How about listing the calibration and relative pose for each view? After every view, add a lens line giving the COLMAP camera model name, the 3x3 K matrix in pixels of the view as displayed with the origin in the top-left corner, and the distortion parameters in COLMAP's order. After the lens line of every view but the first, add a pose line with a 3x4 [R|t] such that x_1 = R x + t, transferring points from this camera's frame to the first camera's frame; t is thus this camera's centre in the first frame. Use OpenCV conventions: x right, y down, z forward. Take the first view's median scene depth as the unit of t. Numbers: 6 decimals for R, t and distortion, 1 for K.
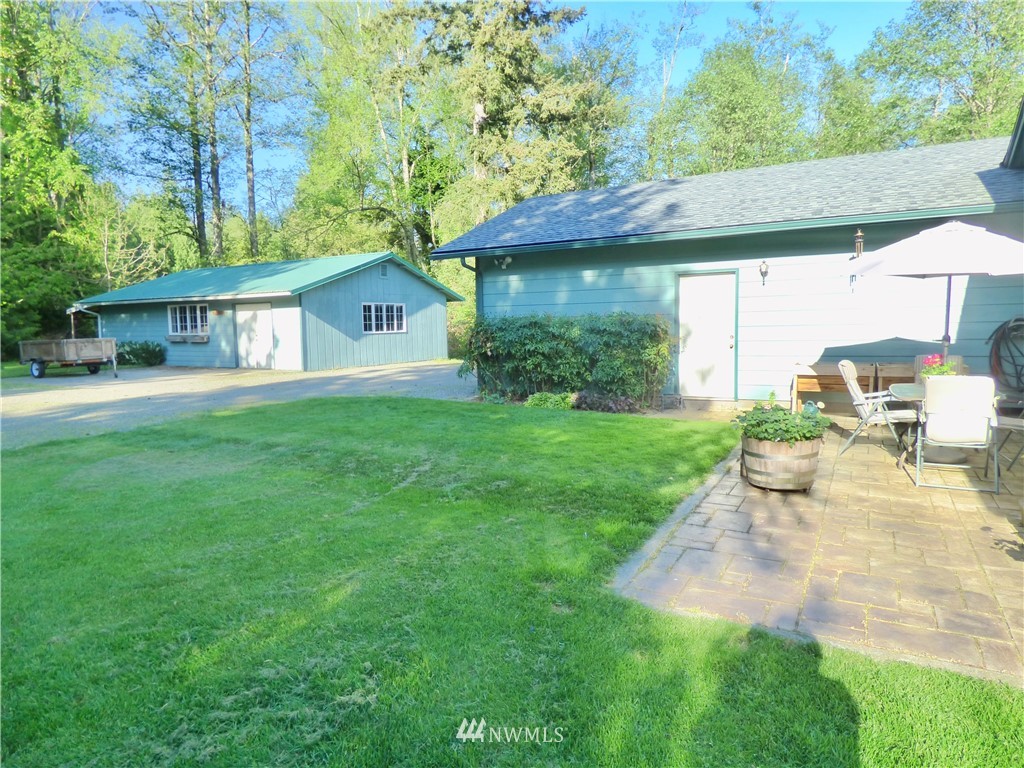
lens RADIAL K [[643.8, 0, 512.0], [0, 643.8, 384.0], [0, 0, 1]] dist [0.031023, -0.040858]
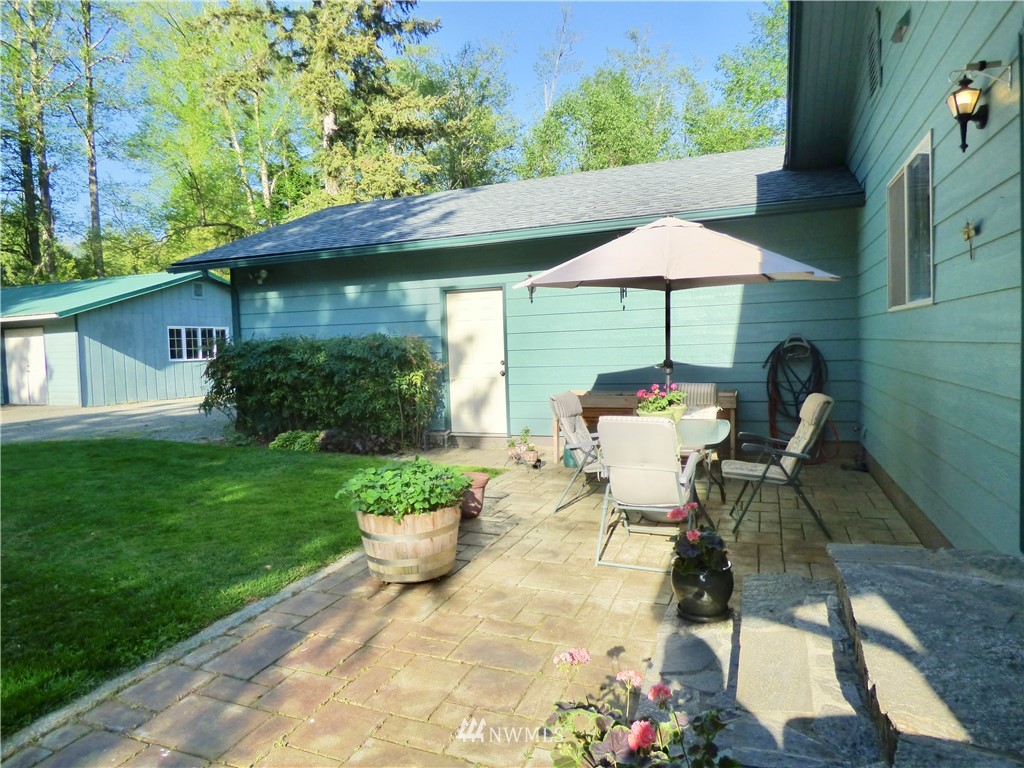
lens RADIAL K [[637.3, 0, 512.0], [0, 637.3, 384.0], [0, 0, 1]] dist [0.037416, -0.026231]
pose [[0.993196, -0.015422, 0.115428, 0.129887], [0.019717, 0.999152, -0.036159, -0.006774], [-0.114772, 0.038189, 0.992658, 0.080951]]
